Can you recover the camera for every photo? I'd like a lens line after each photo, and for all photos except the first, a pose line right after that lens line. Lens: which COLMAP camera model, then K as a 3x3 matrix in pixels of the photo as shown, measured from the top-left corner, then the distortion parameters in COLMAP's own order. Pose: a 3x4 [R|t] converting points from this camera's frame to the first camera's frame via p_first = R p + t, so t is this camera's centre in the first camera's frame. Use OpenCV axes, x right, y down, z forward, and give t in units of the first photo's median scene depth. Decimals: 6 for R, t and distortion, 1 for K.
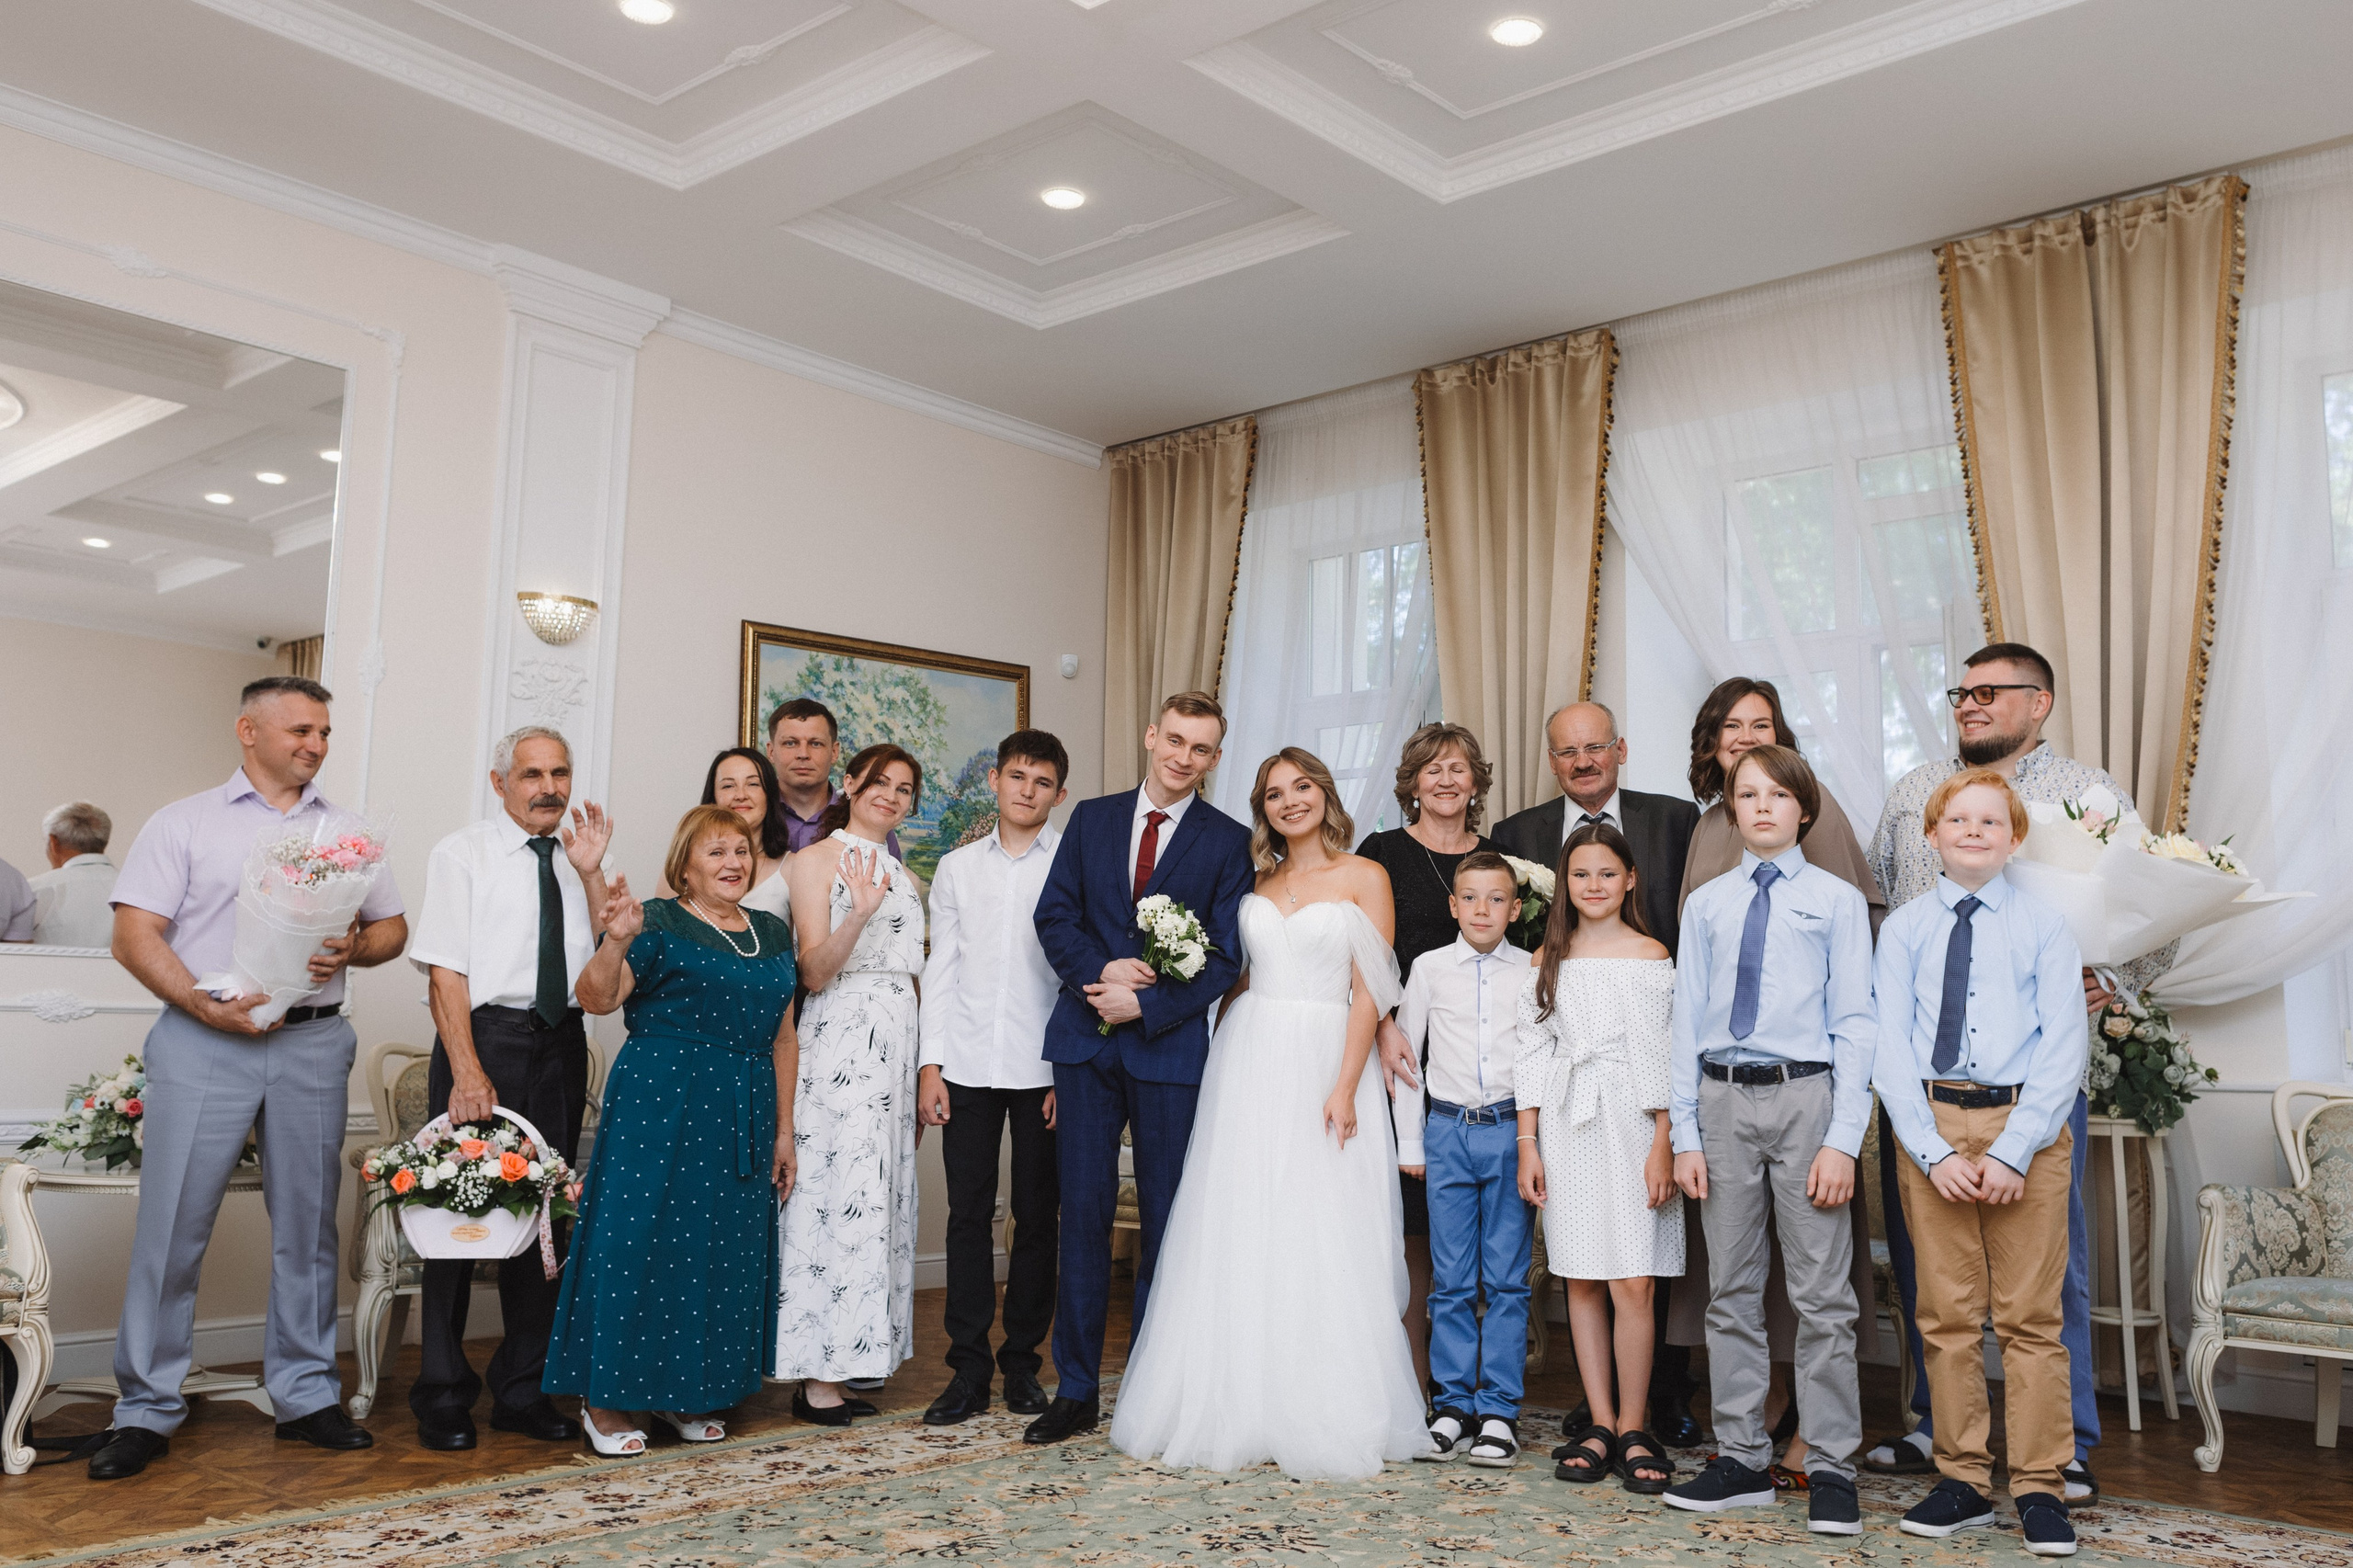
lens RADIAL K [[1991.4, 0, 1226.3], [0, 1991.4, 744.2], [0, 0, 1]] dist [0.039167, -0.002460]
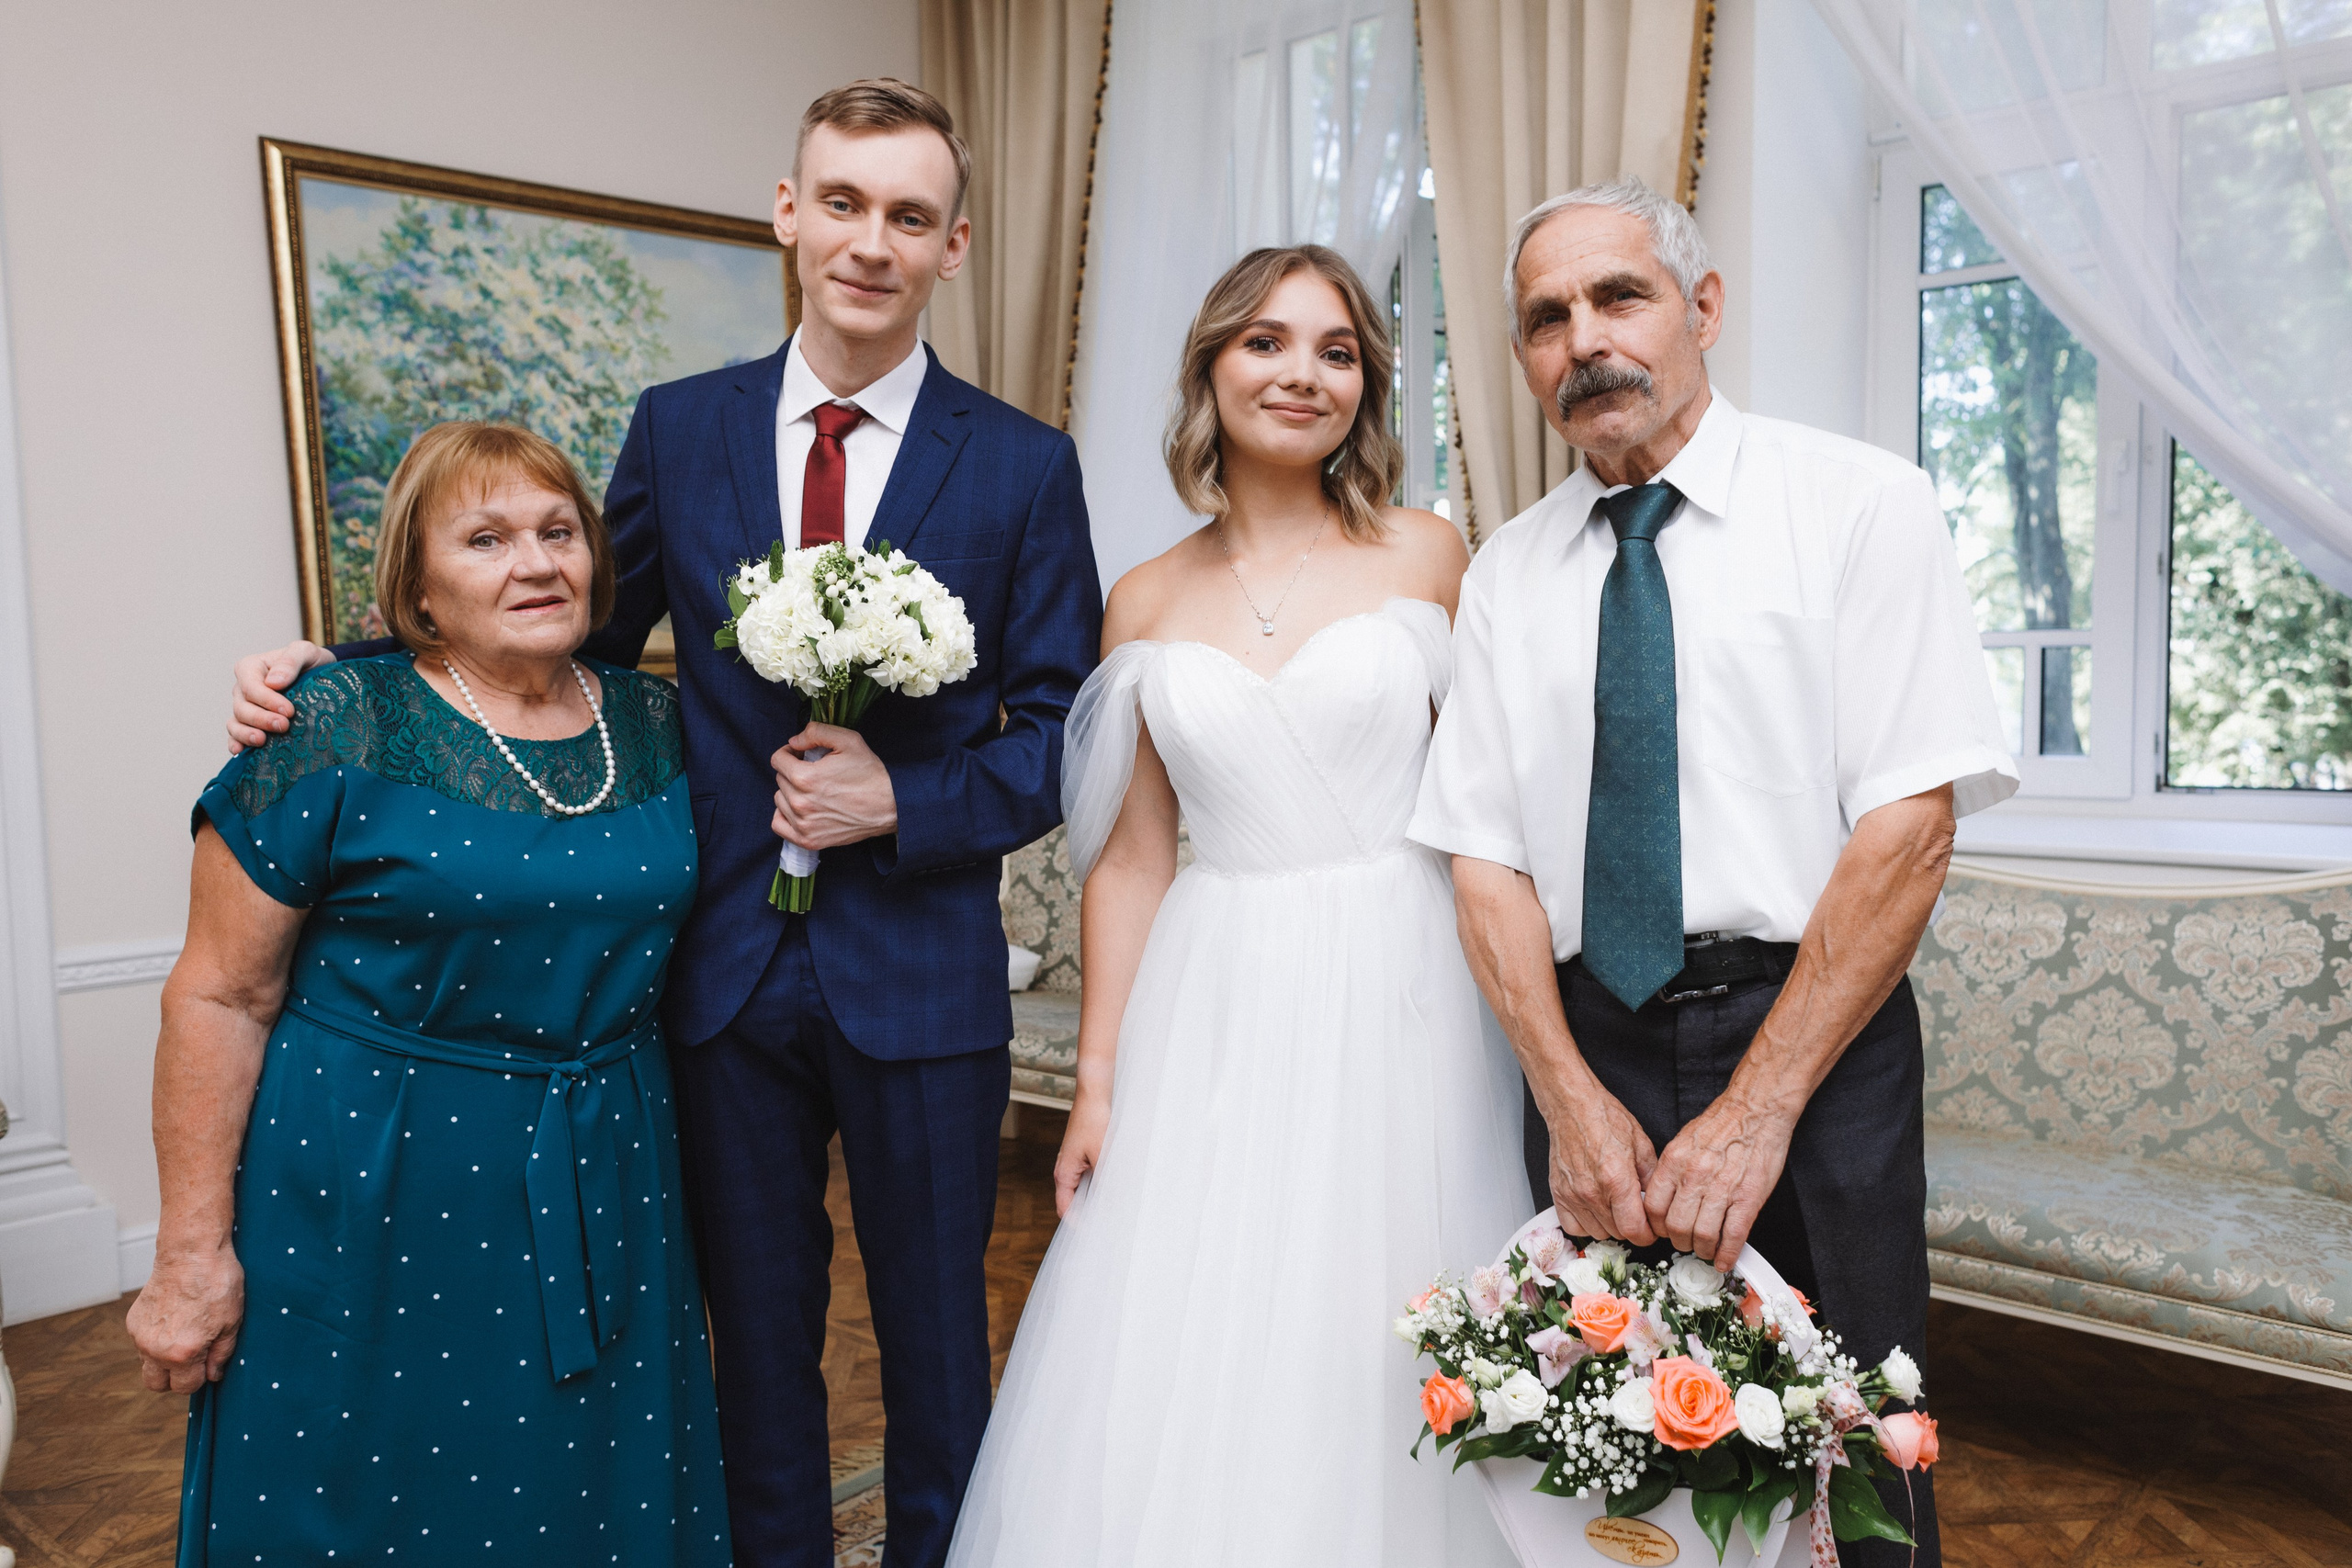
lens RADIAL K [[1813.0, 0, 1182.6], [0, 1813.0, 796.7], [0, 0, 1]] dist [0.028761, -0.013501]
pose [[0.999333, -0.035134, -0.009990, 0.029318], [0.036465, 0.975530, 0.216822, 0.020543], [0.002127, -0.217042, 0.976160, 0.412961]]
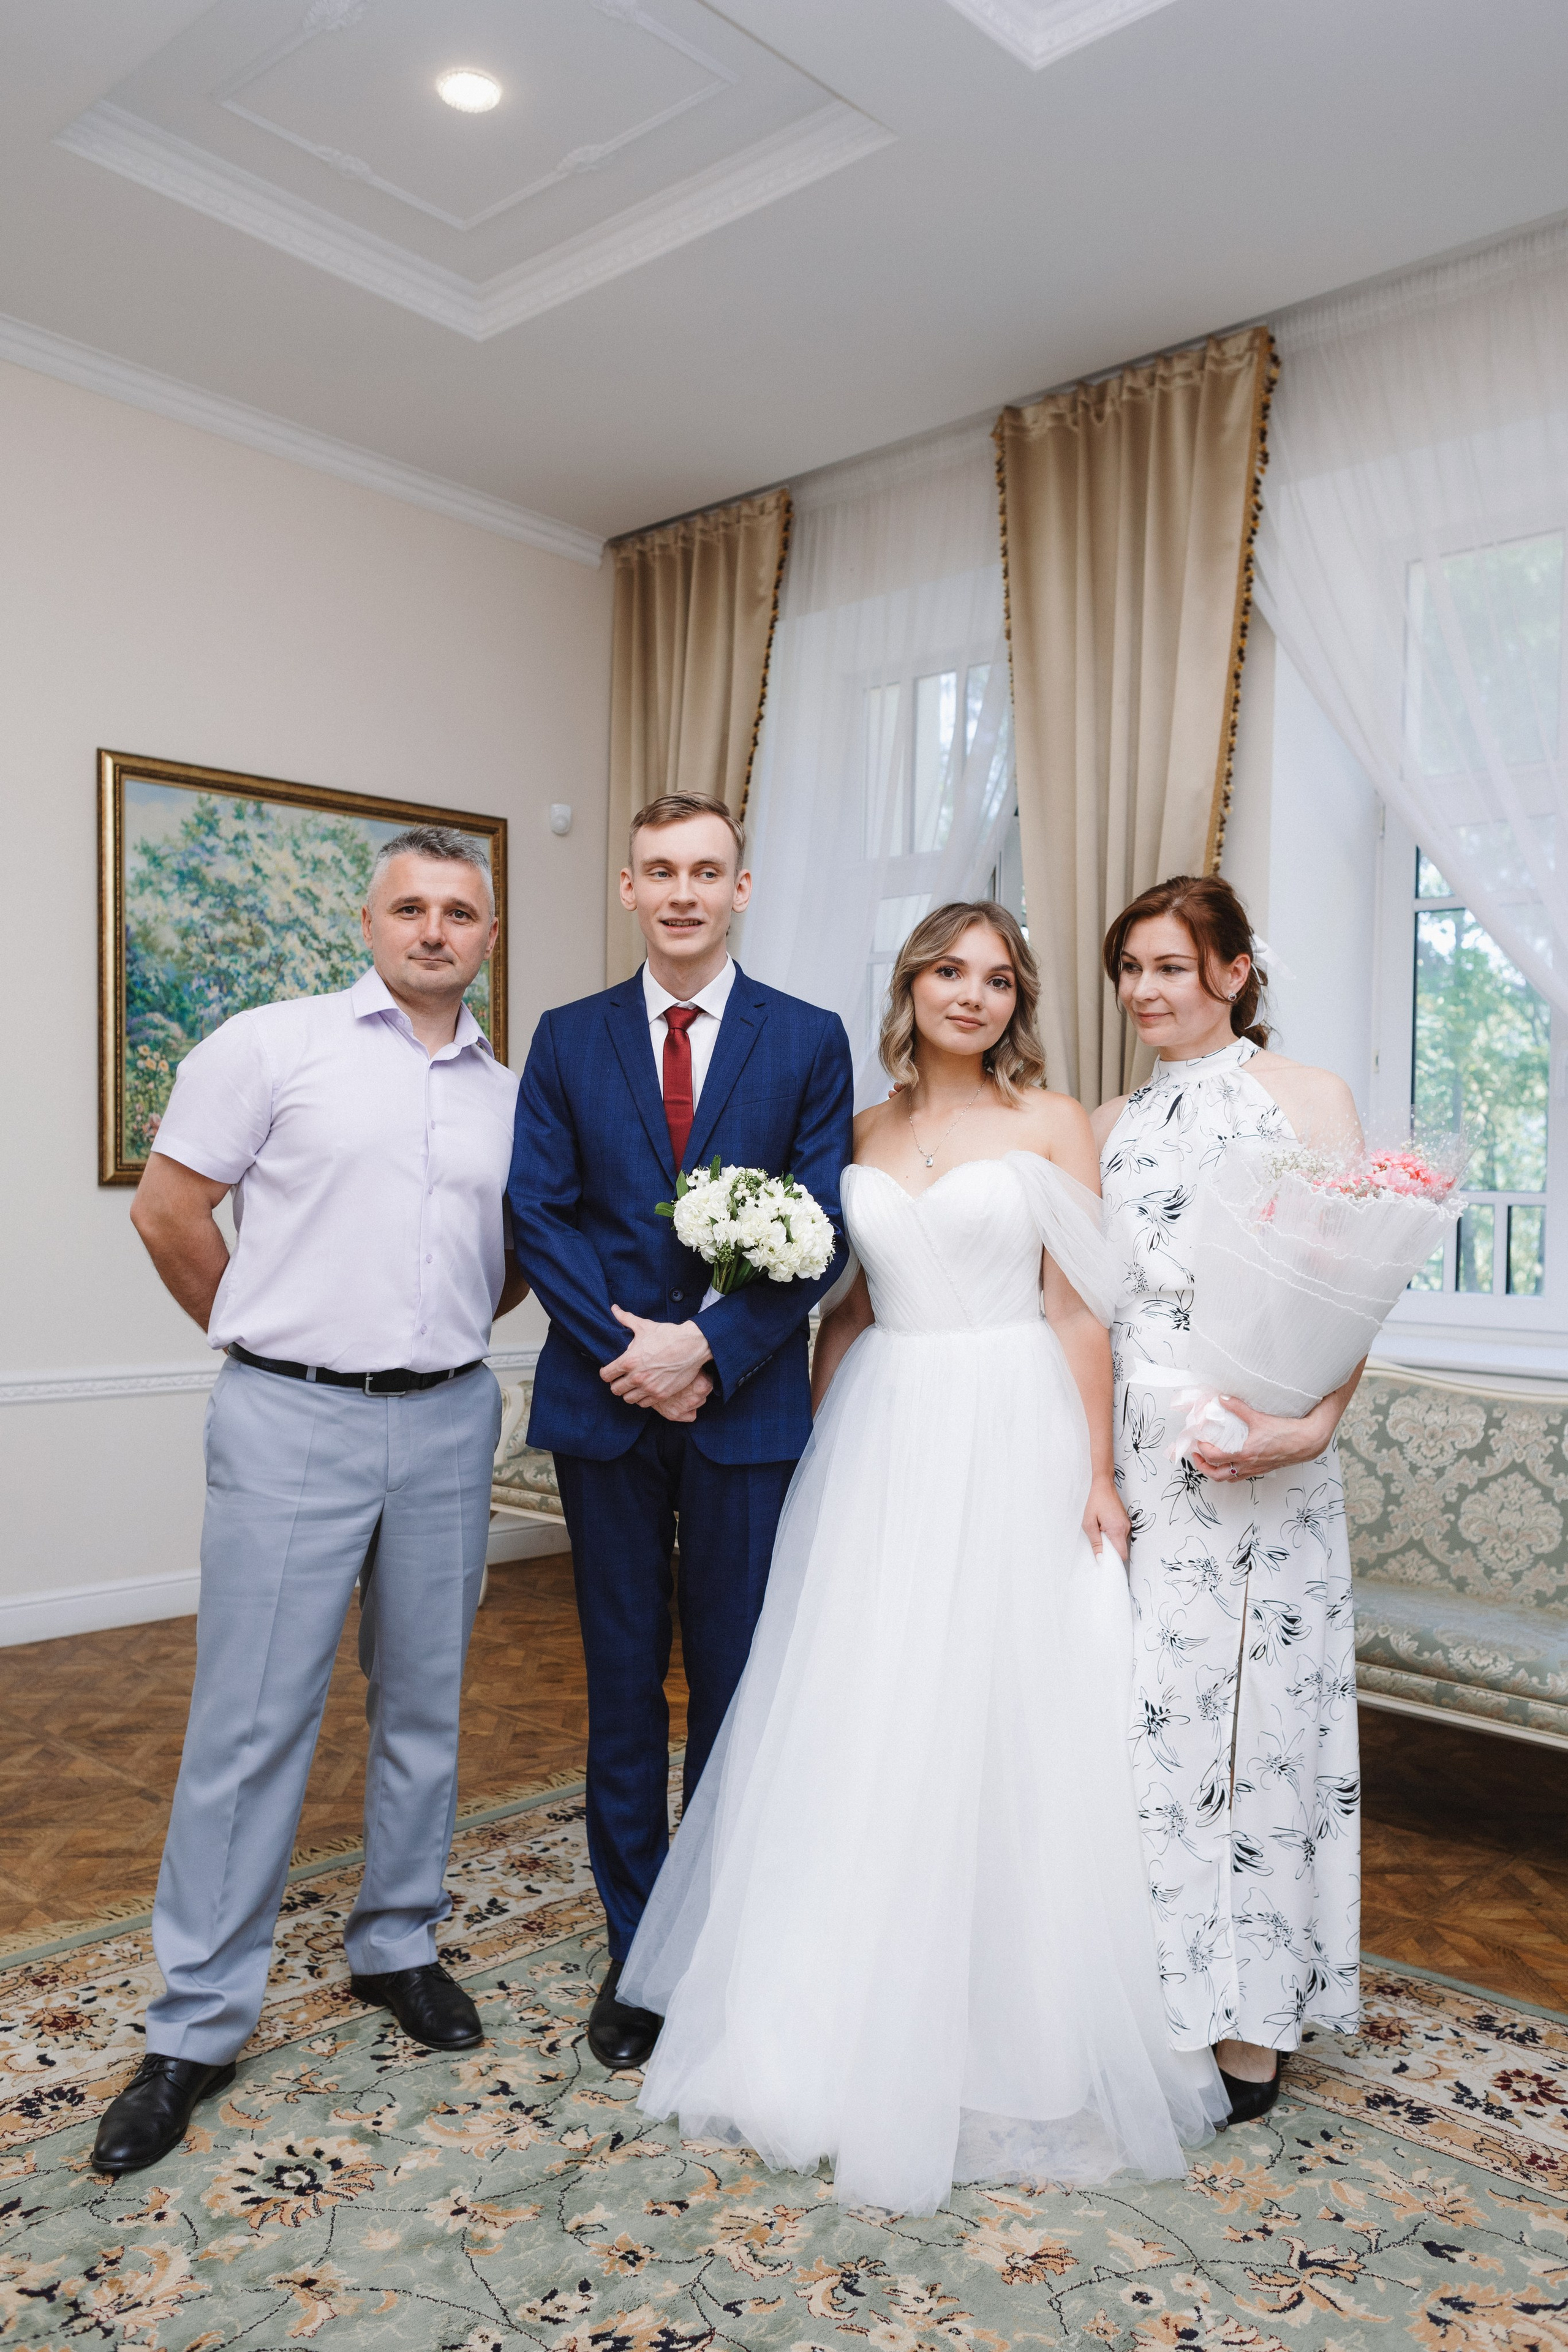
lens RADIAL K [[1806.3, 0, 772.1], [0, 1806.3, 1176.7], [0, 0, 1]] dist [0.029942, -0.008933]
pose [[0.999376, 0.006267, -0.034766, 0.037461], [-0.001474, 0.990681, 0.136197, 0.004617], [0.035296, -0.136061, 0.990072, 0.293413]]
